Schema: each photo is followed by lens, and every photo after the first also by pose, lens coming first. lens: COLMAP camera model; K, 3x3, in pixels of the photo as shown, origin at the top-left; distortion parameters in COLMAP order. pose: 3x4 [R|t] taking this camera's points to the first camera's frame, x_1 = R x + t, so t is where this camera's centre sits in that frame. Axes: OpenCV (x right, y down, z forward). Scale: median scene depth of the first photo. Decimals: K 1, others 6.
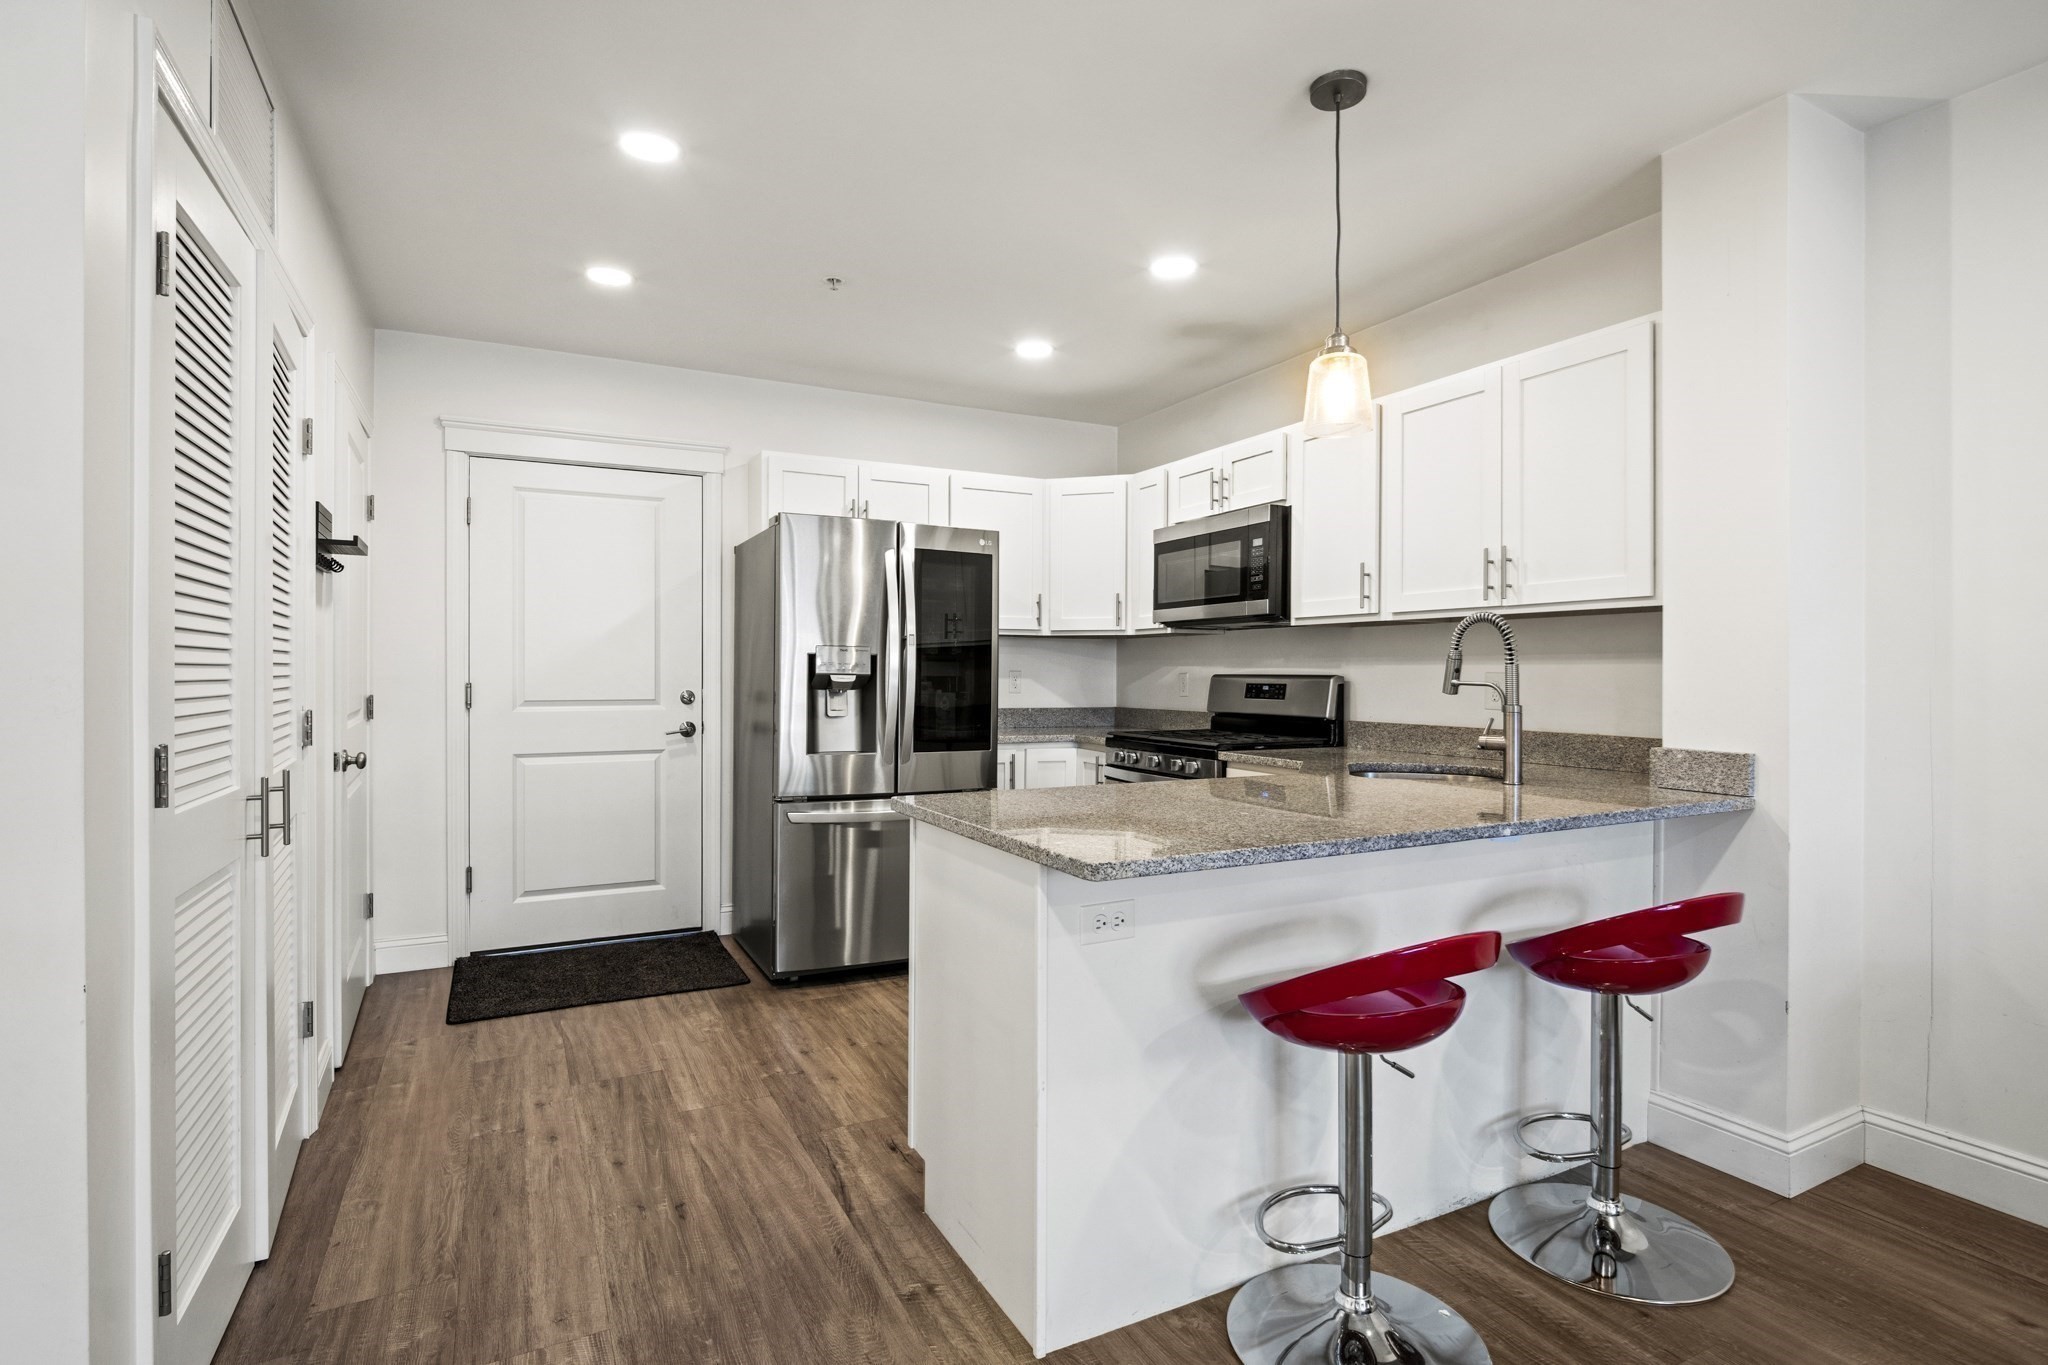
lens RADIAL K [[1016.6, 0, 1016.1], [0, 1016.6, 666.0], [0, 0, 1]] dist [-0.008739, 0.000375]
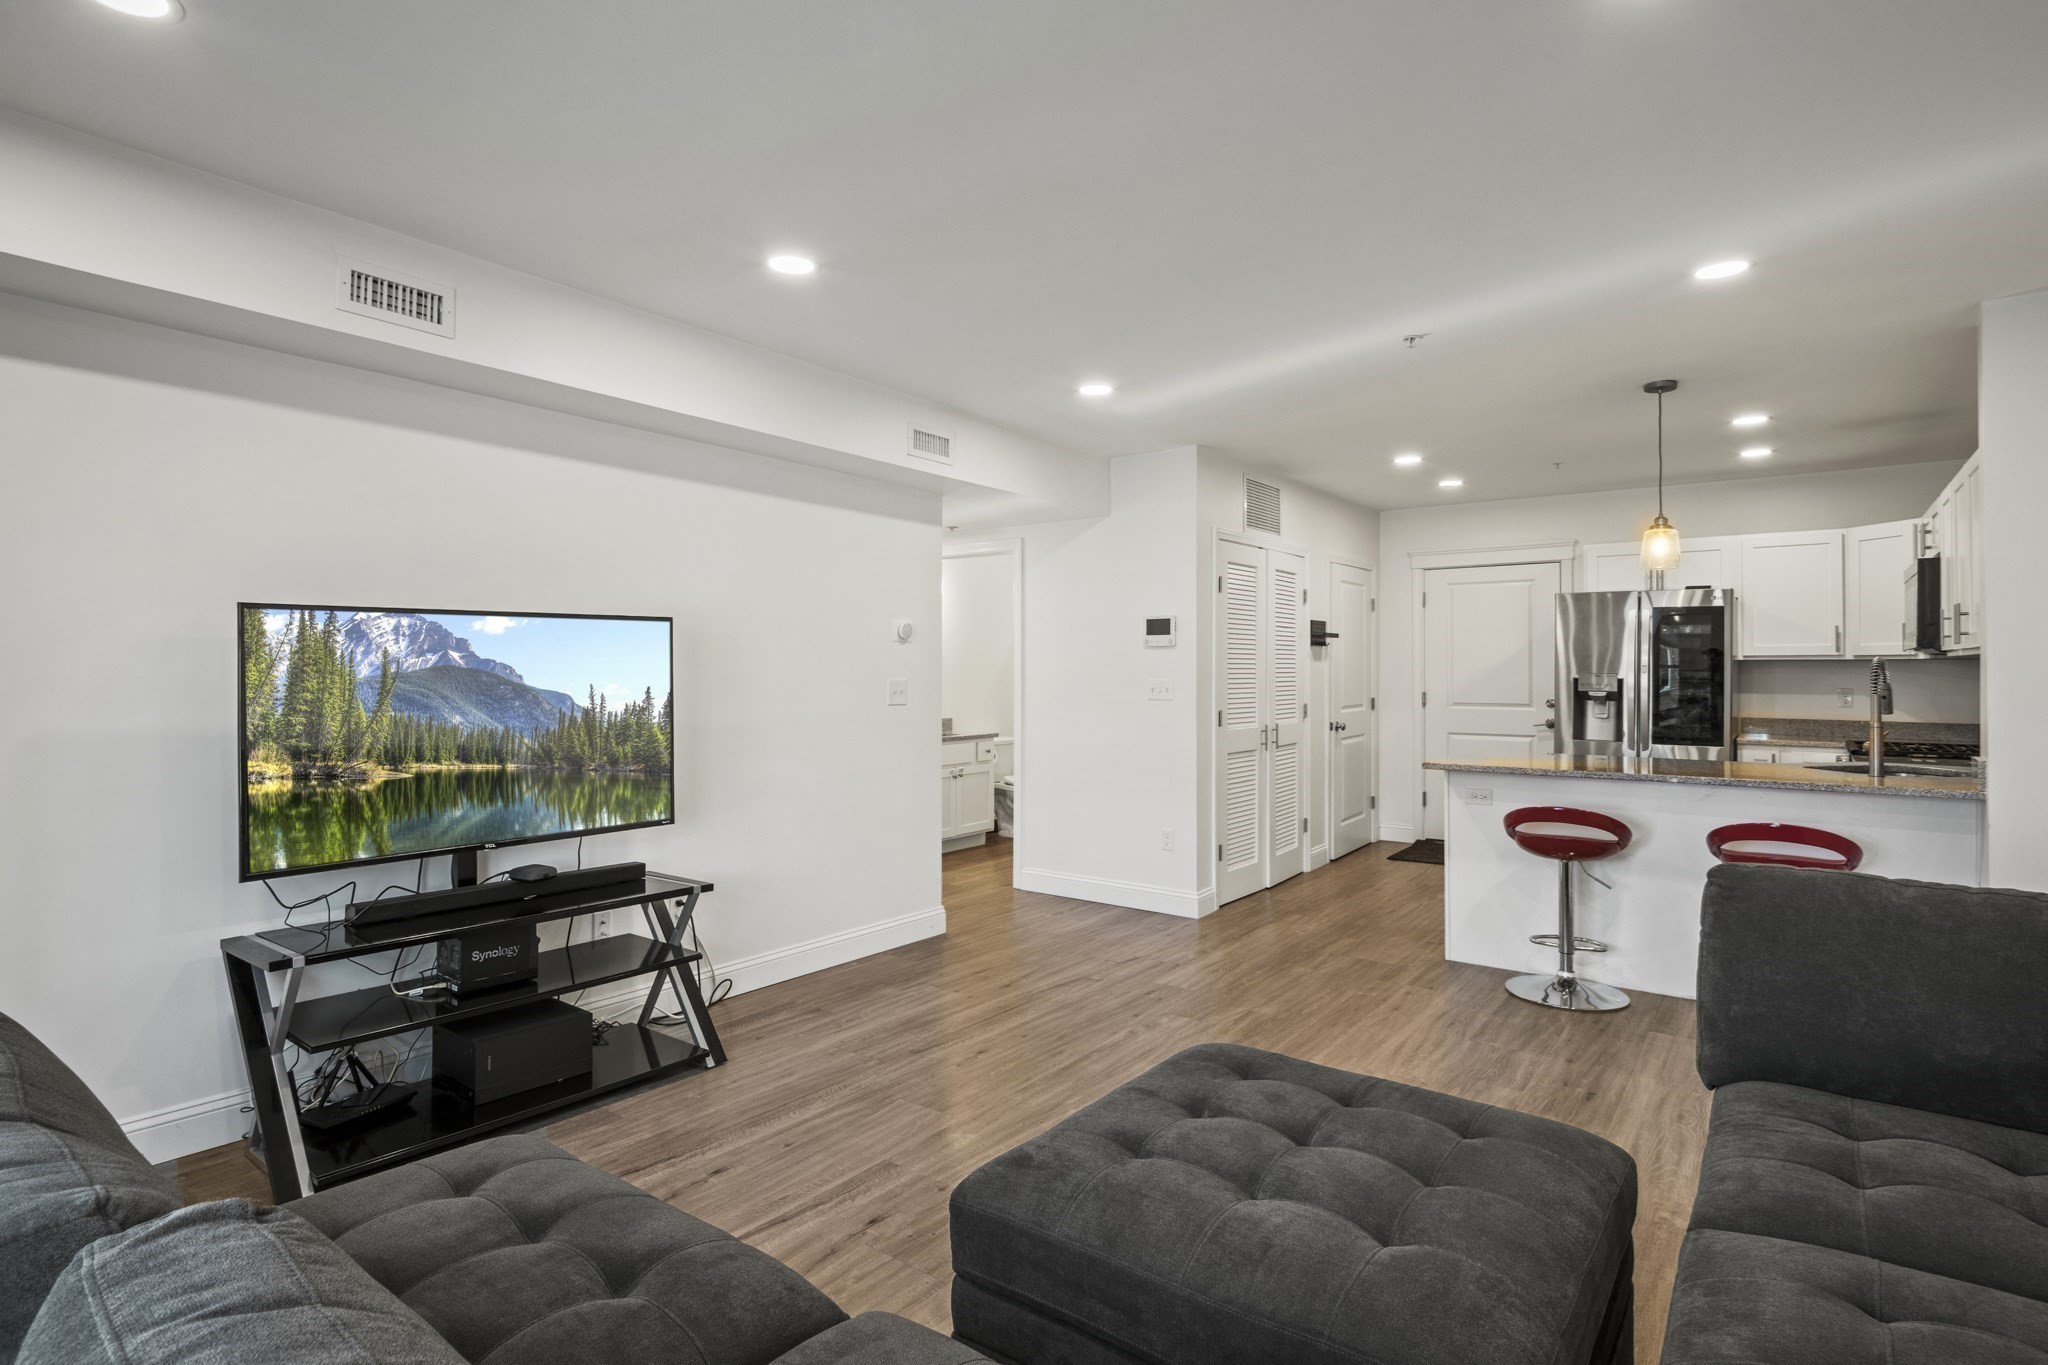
lens RADIAL K [[1016.6, 0, 1029.9], [0, 1016.6, 660.8], [0, 0, 1]] dist [-0.008739, 0.000375]
pose [[0.442321, -0.010464, -0.896796, 0.907041], [0.003481, 0.999944, -0.009951, -0.027970], [0.896850, 0.001280, 0.442333, -0.527675]]
